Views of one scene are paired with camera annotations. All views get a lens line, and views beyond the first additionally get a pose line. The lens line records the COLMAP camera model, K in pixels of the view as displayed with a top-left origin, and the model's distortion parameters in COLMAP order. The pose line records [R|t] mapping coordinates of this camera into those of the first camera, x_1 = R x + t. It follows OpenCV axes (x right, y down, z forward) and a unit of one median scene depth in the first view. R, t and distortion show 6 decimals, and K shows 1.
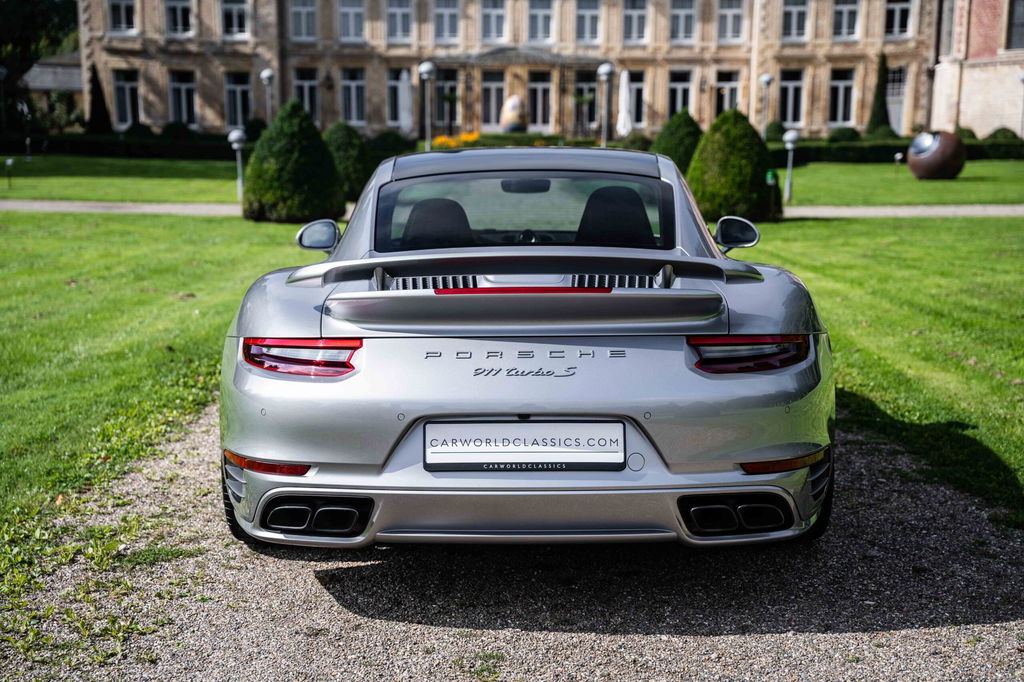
lens RADIAL K [[1403.6, 0, 508.2], [0, 1403.6, 341.4], [0, 0, 1]] dist [0.206942, 0.000000]
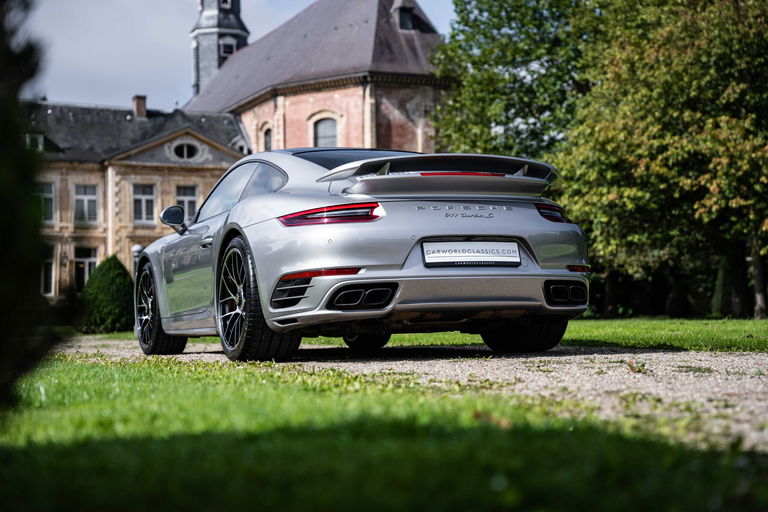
lens RADIAL K [[1282.6, 0, 388.8], [0, 1282.6, 251.4], [0, 0, 1]] dist [0.310334, 0.000000]
pose [[0.918432, 0.005807, 0.395536, -0.125542], [0.071633, 0.980920, -0.180733, 0.060779], [-0.389039, 0.194324, 0.900492, -0.083241]]
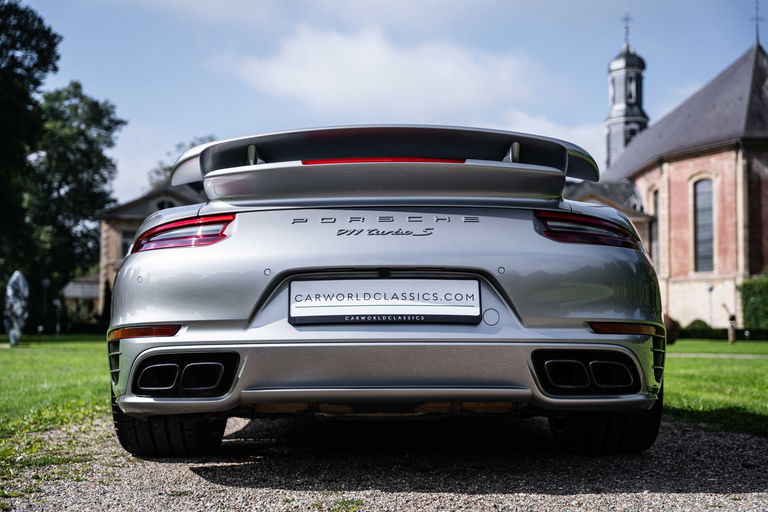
lens RADIAL K [[923.5, 0, 384.2], [0, 923.5, 260.5], [0, 0, 1]] dist [0.131942, 0.000000]
pose [[0.999952, 0.004370, 0.008815, 0.000809], [-0.002316, 0.975316, -0.220804, 0.031922], [-0.009562, 0.220772, 0.975278, 0.051804]]
